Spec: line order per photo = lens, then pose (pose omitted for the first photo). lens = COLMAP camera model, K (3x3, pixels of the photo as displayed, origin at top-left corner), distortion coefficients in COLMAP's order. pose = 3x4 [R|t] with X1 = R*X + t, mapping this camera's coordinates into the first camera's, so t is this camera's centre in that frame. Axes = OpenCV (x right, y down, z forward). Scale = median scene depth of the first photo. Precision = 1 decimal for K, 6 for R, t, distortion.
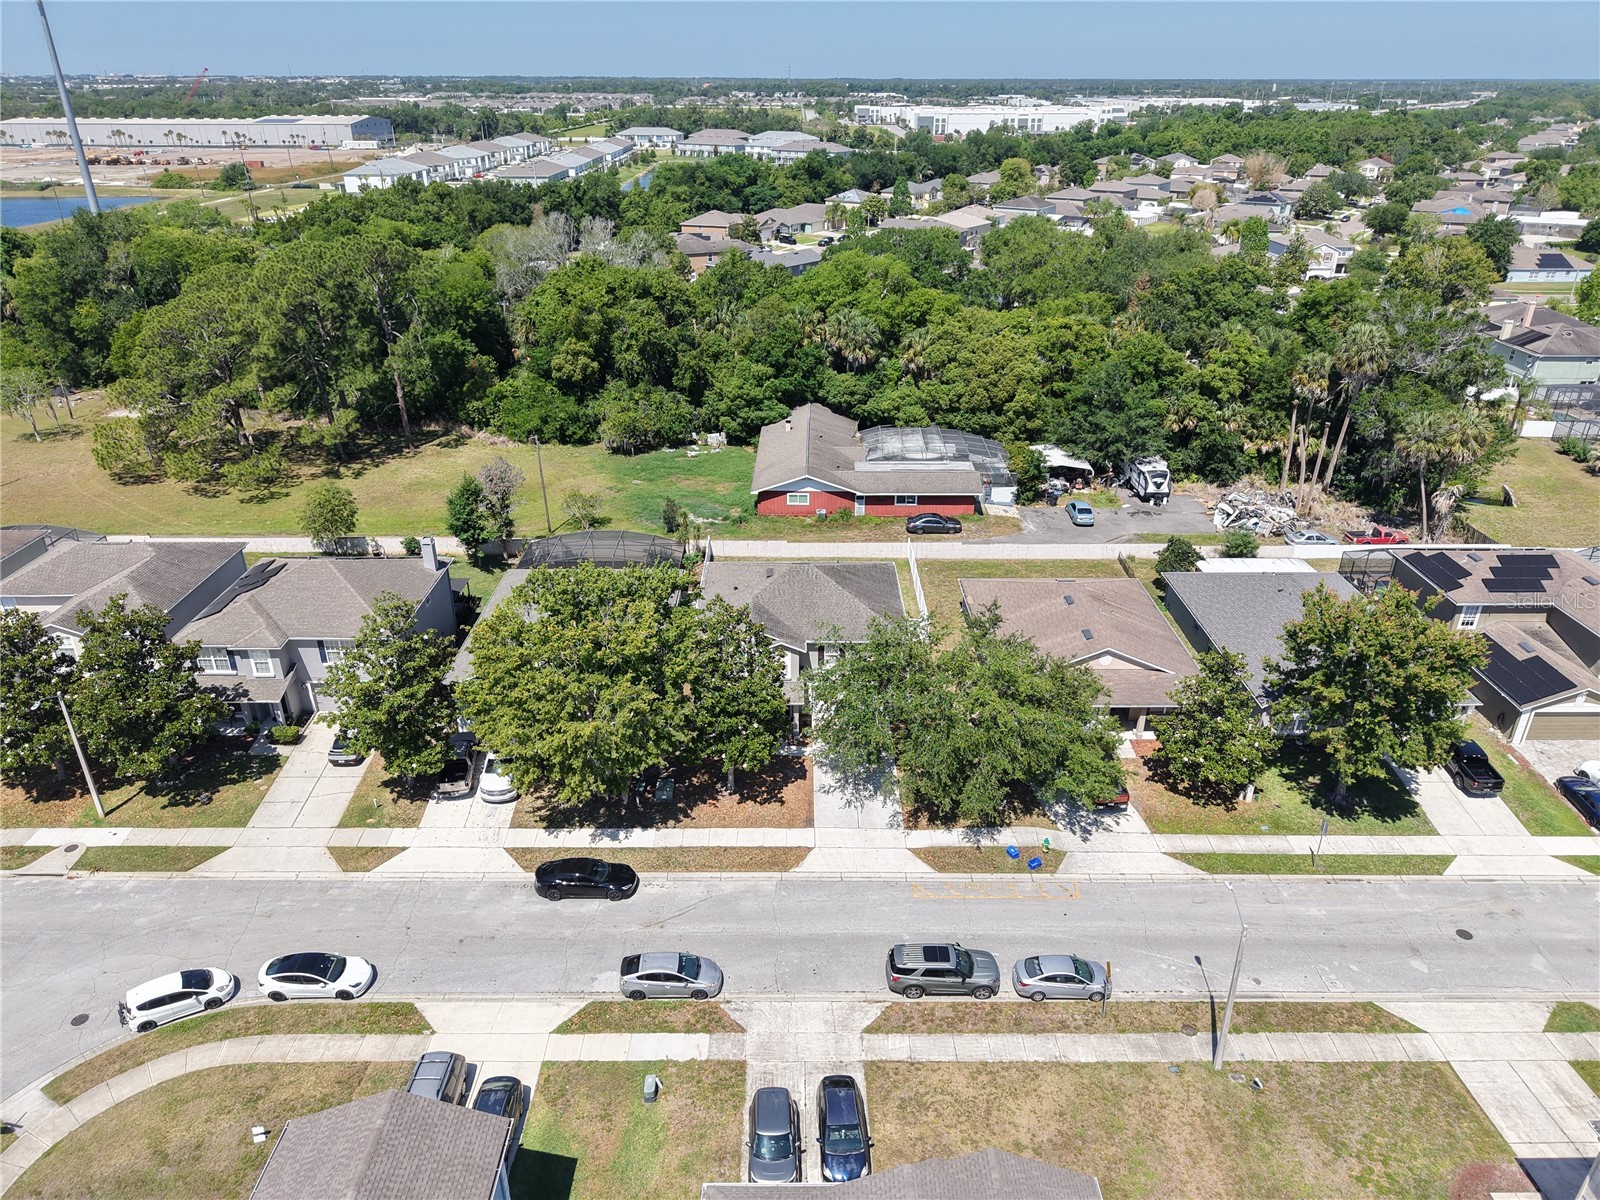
lens RADIAL K [[1094.9, 0, 800.0], [0, 1094.9, 600.0], [0, 0, 1]] dist [0.001249, -0.008534]
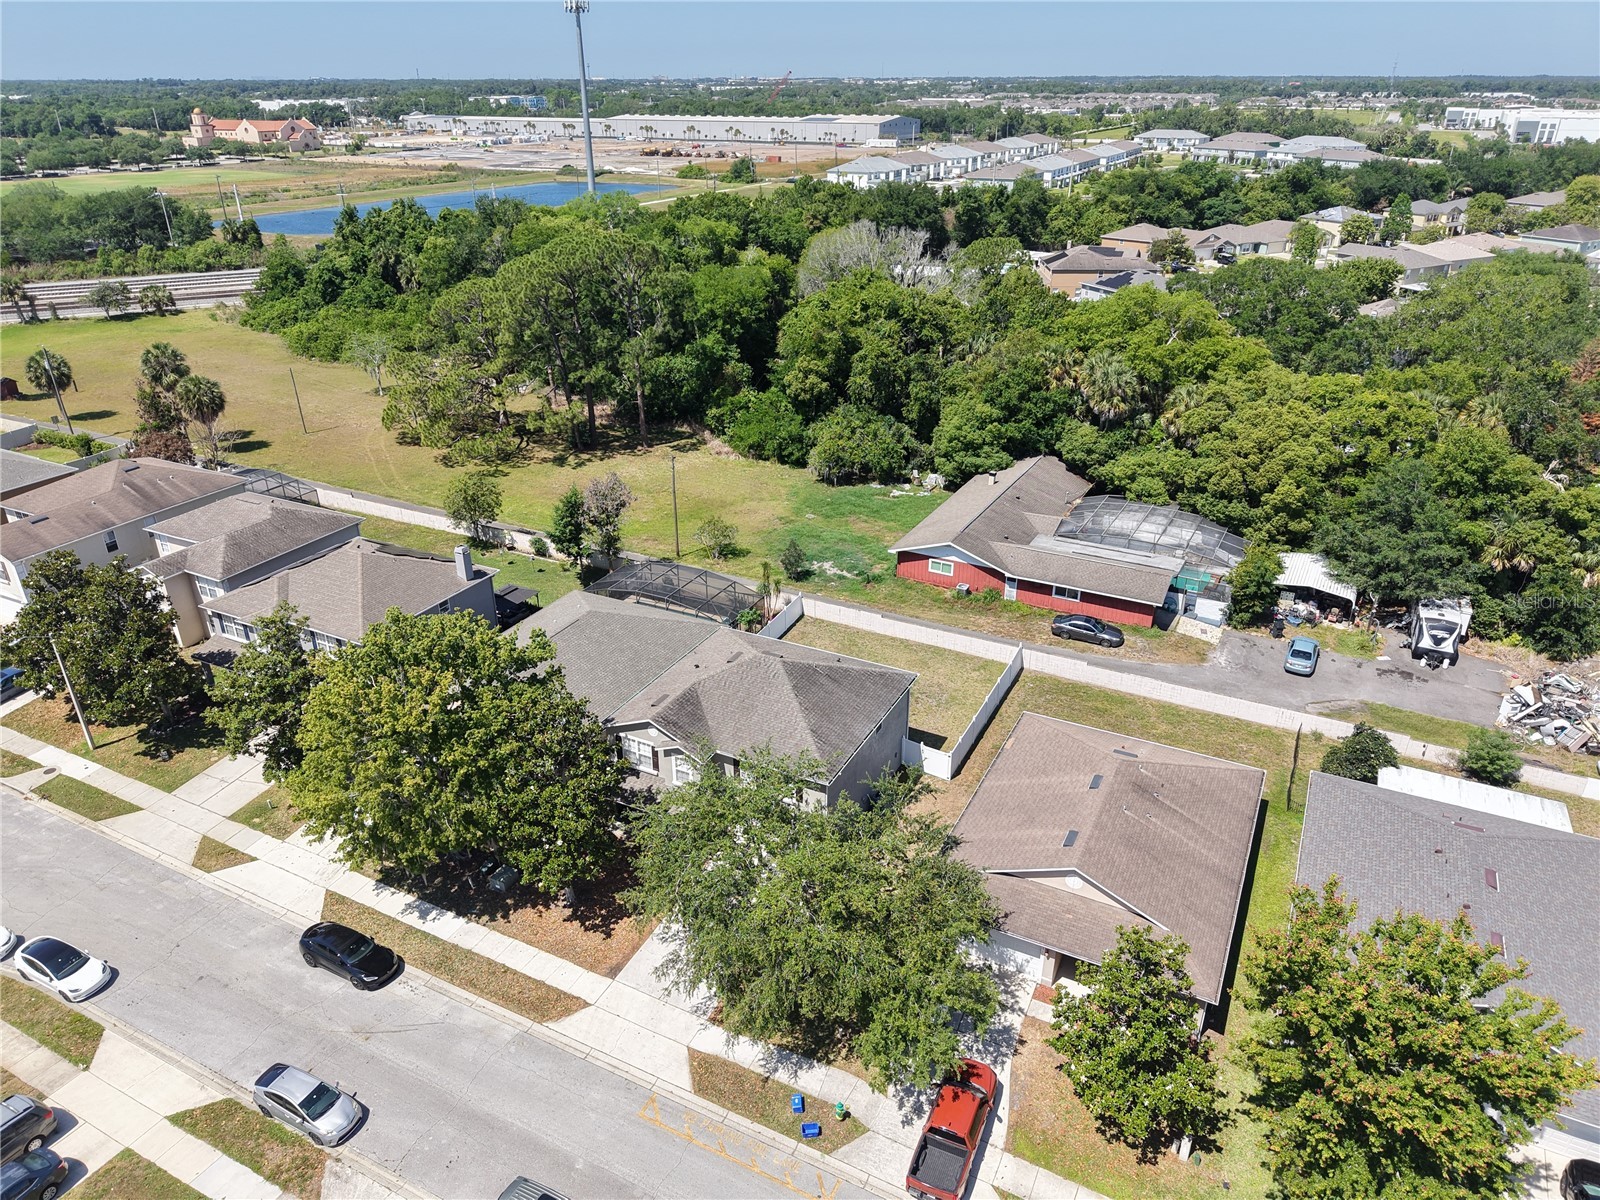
lens RADIAL K [[1079.5, 0, 800.0], [0, 1079.5, 600.0], [0, 0, 1]] dist [0.008511, -0.008930]
pose [[0.884262, 0.196825, -0.423487, 0.233157], [-0.194946, 0.979627, 0.048246, -0.077077], [0.424355, 0.039894, 0.904617, 0.164268]]
